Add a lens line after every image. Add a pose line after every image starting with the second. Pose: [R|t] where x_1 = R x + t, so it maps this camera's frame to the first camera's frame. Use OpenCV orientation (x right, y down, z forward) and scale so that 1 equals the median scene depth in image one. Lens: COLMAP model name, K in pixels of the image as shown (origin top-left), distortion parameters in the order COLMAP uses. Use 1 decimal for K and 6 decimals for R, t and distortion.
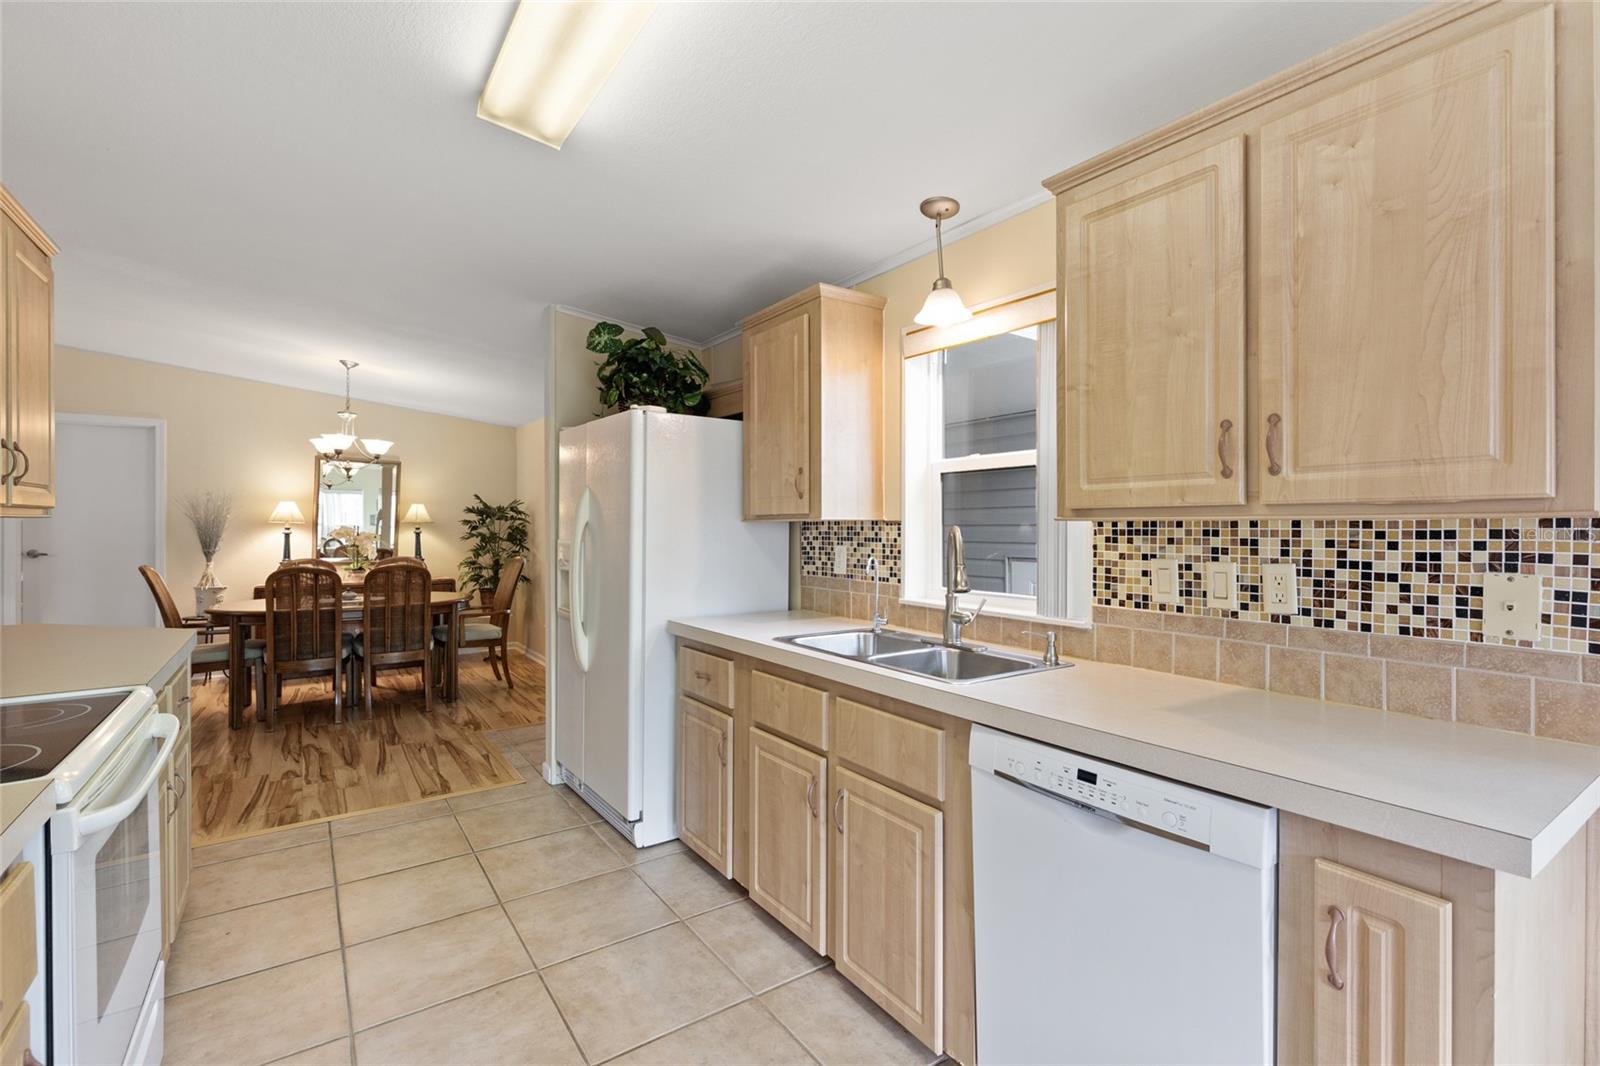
lens RADIAL K [[719.0, 0, 800.3], [0, 719.0, 527.4], [0, 0, 1]] dist [0.005096, -0.000558]
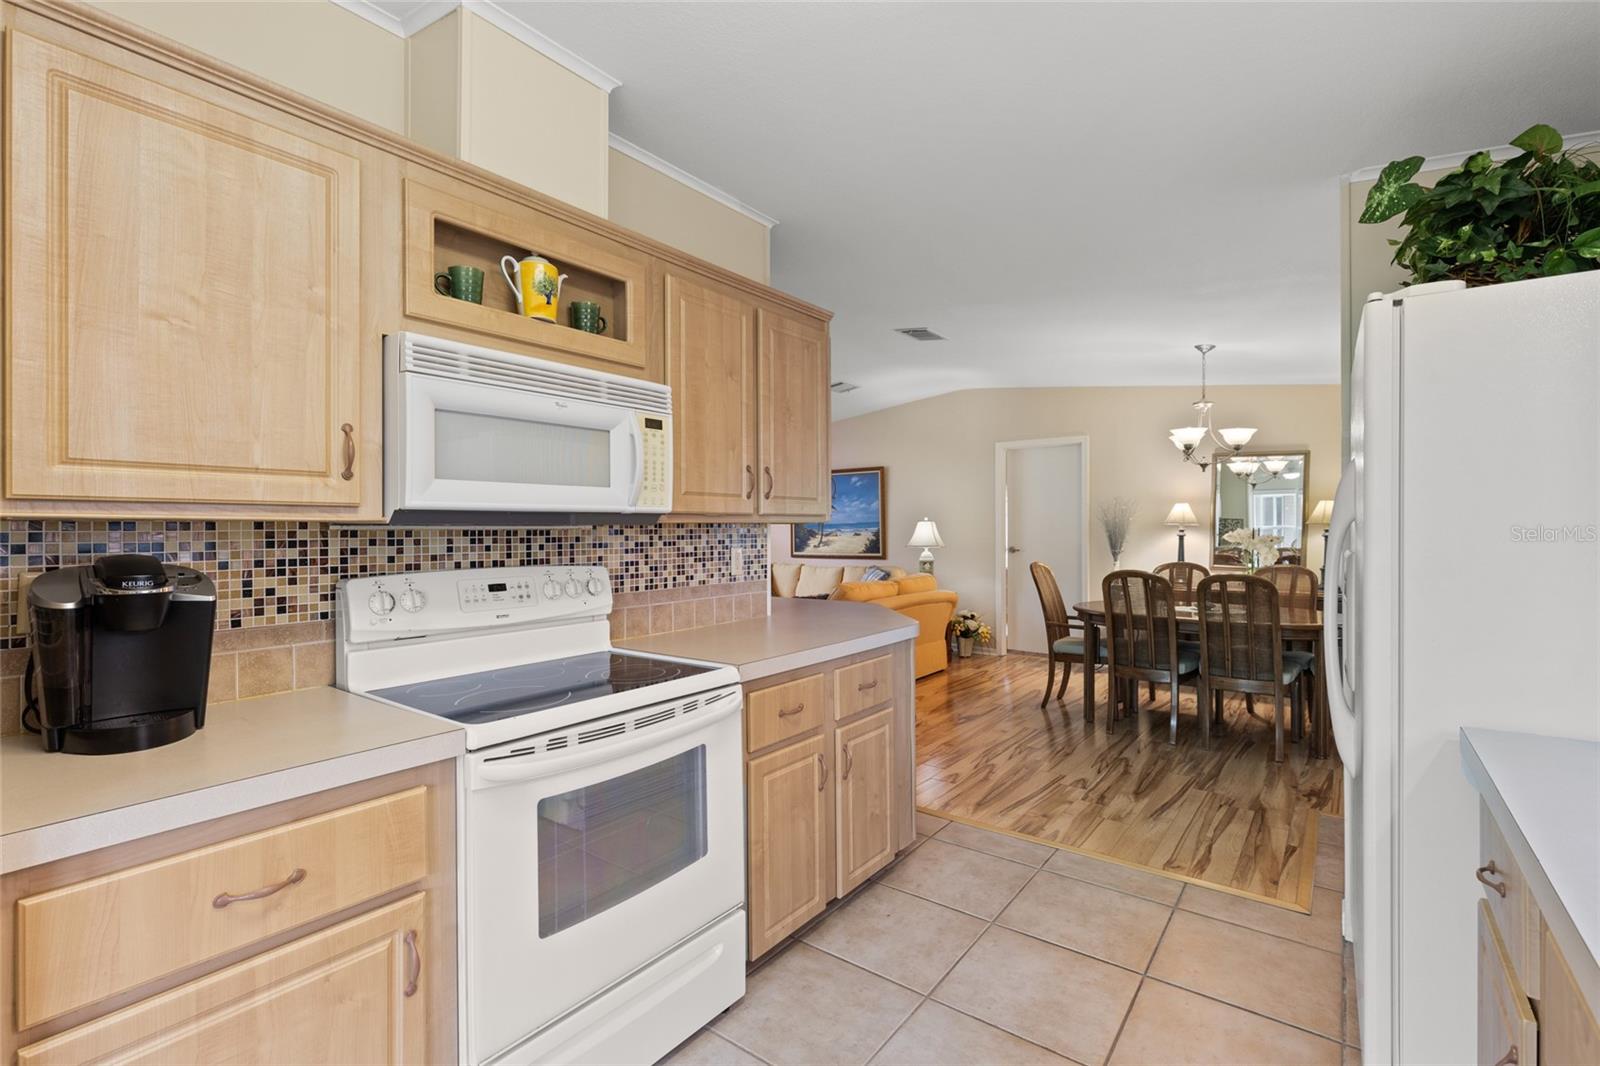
lens RADIAL K [[719.0, 0, 800.3], [0, 719.0, 527.4], [0, 0, 1]] dist [0.005096, -0.000558]
pose [[0.305863, -0.003140, -0.952070, 0.143294], [0.001351, 0.999995, -0.002864, -0.001398], [0.952075, -0.000410, 0.305866, 0.463672]]
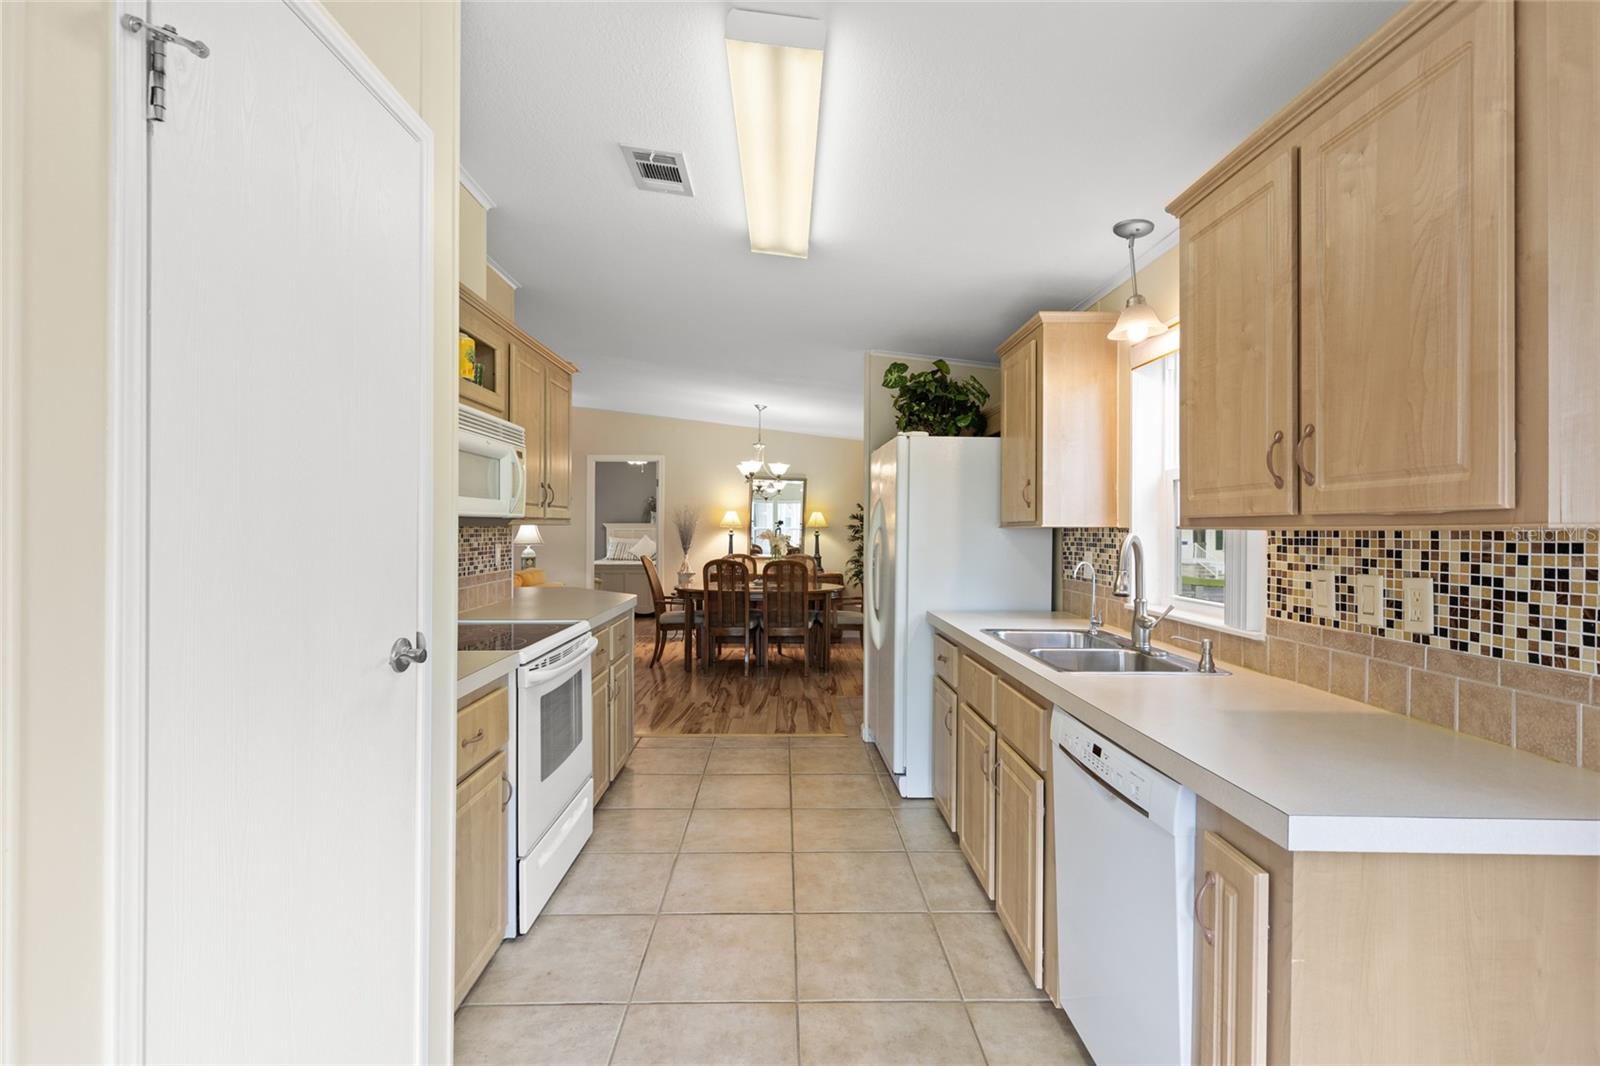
lens RADIAL K [[722.6, 0, 799.6], [0, 722.6, 528.7], [0, 0, 1]] dist [0.002807, -0.000799]
pose [[0.833001, 0.003815, -0.553258, 0.316629], [-0.005853, 0.999981, -0.001918, -0.003330], [0.553240, 0.004836, 0.833008, -0.117354]]
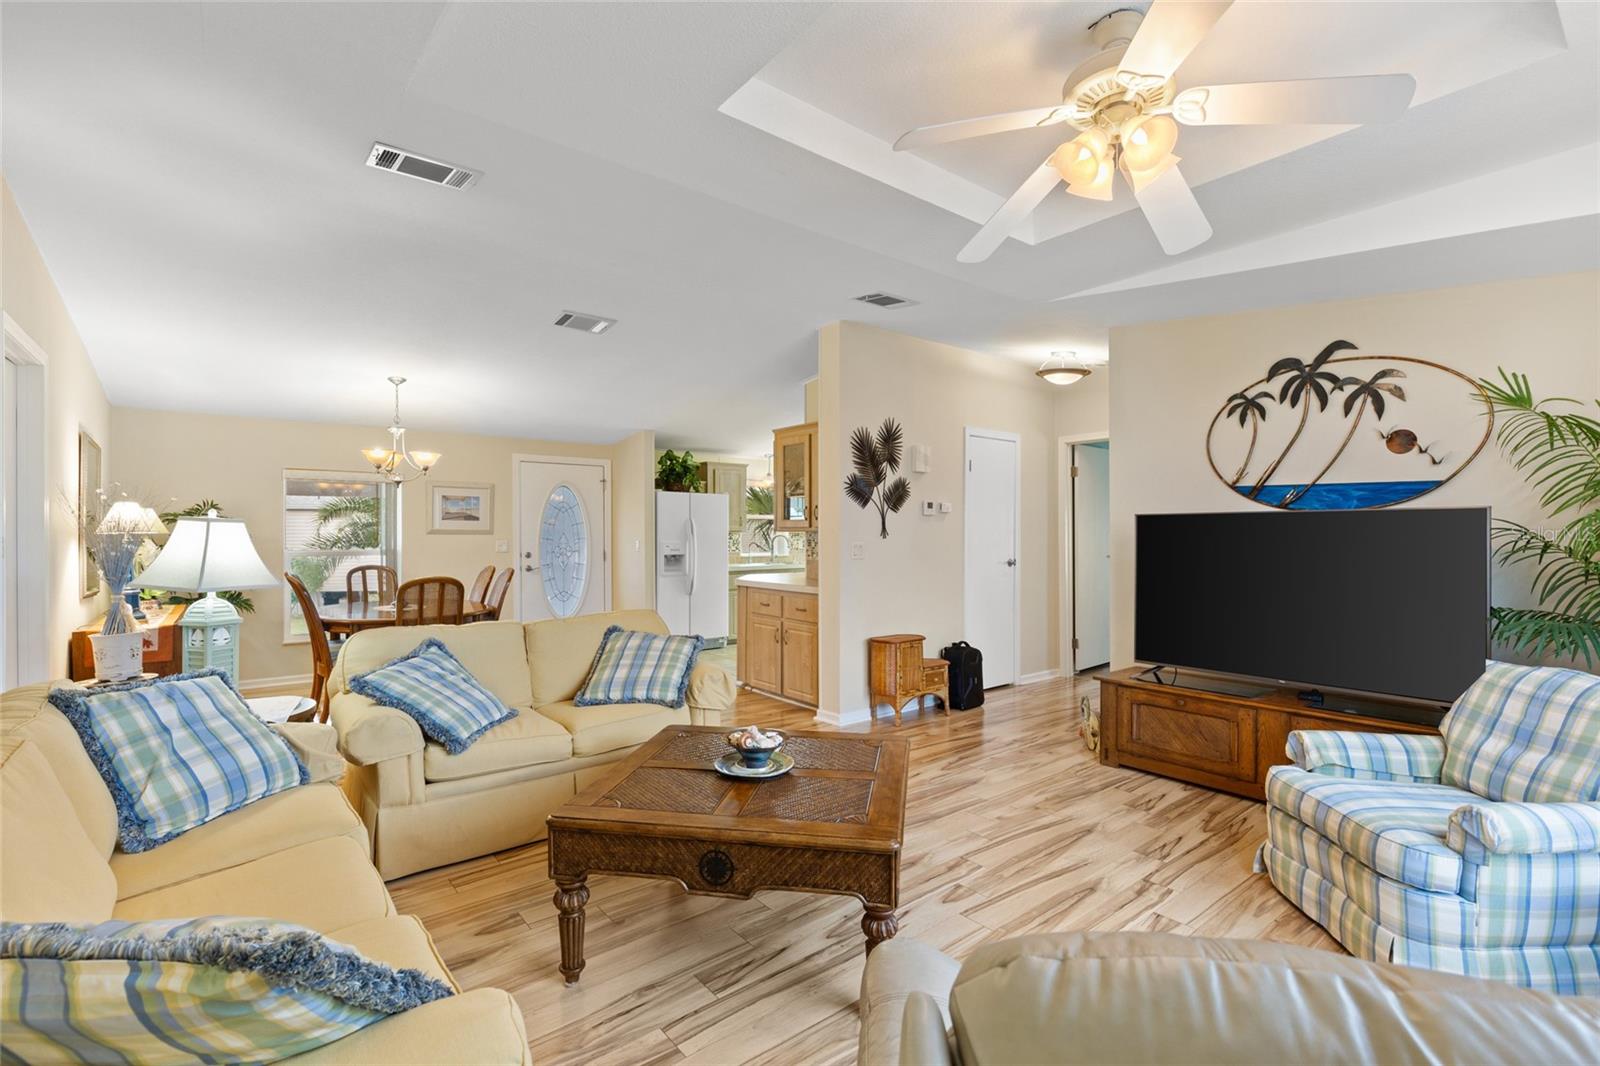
lens RADIAL K [[714.4, 0, 798.0], [0, 714.4, 536.3], [0, 0, 1]] dist [0.012770, -0.005141]
pose [[-0.065576, -0.004188, 0.997839, -3.227895], [0.005675, 0.999973, 0.004570, -0.007364], [-0.997831, 0.005962, -0.065550, 0.939330]]
